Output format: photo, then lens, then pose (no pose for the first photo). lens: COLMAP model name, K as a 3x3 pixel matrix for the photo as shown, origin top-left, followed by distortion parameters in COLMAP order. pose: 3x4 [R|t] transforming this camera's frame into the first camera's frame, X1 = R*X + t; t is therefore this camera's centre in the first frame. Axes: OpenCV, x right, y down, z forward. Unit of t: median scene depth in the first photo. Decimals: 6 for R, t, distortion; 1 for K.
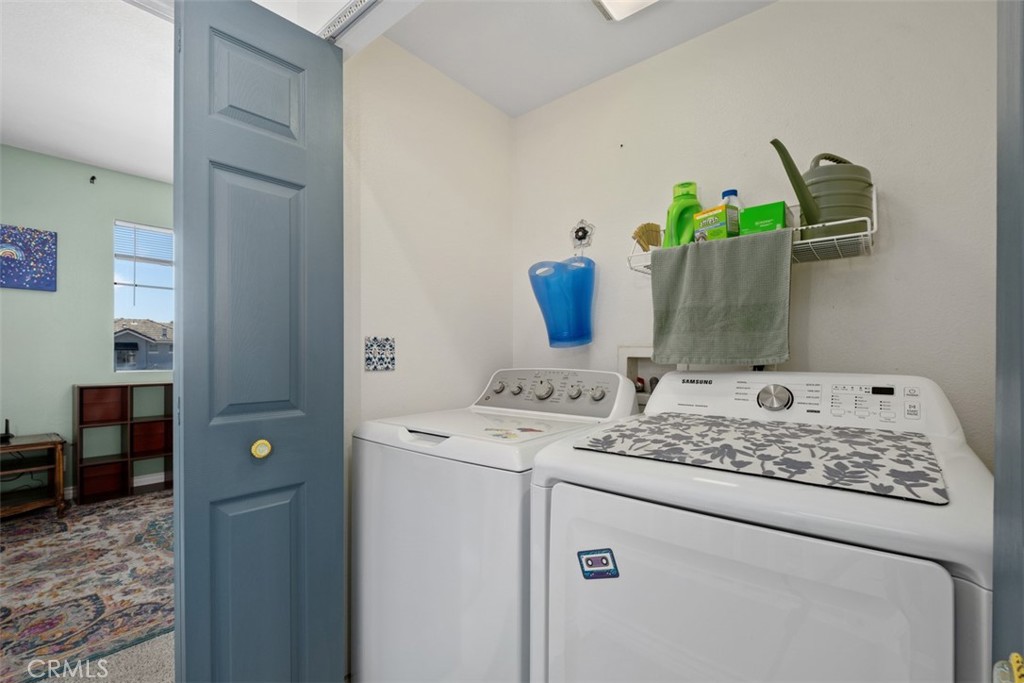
lens RADIAL K [[457.5, 0, 511.0], [0, 457.5, 360.3], [0, 0, 1]] dist [-0.001222, 0.000124]
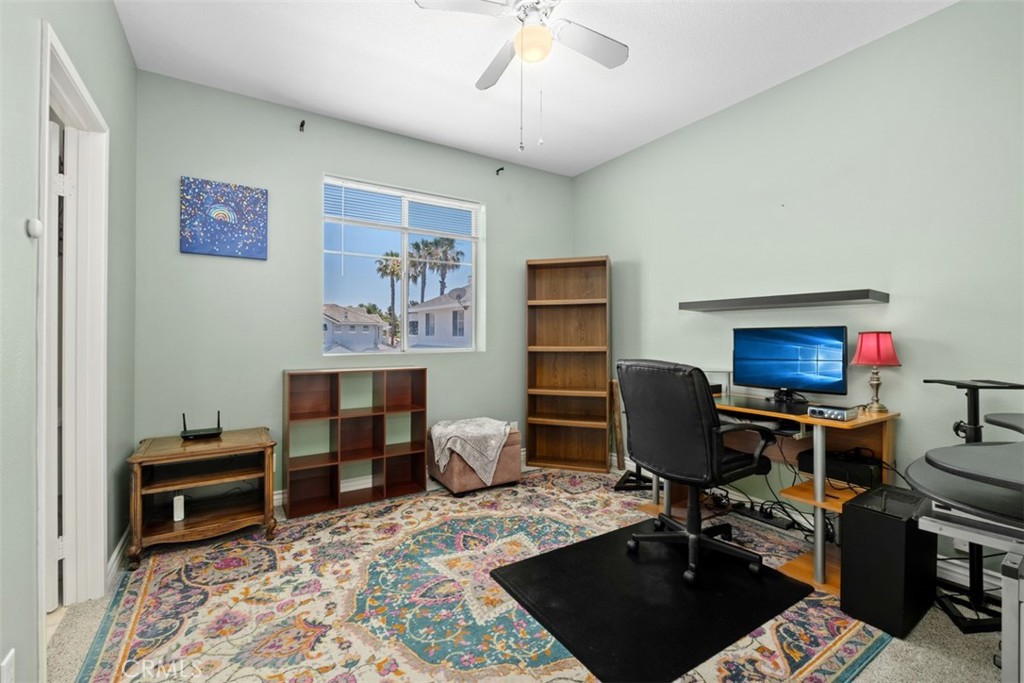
lens RADIAL K [[442.7, 0, 512.0], [0, 442.7, 341.5], [0, 0, 1]] dist [0.000576, -0.000135]
pose [[0.959654, 0.005606, -0.281129, -0.364820], [-0.004435, 0.999979, 0.004801, -0.005146], [0.281150, -0.003360, 0.959658, 0.378102]]
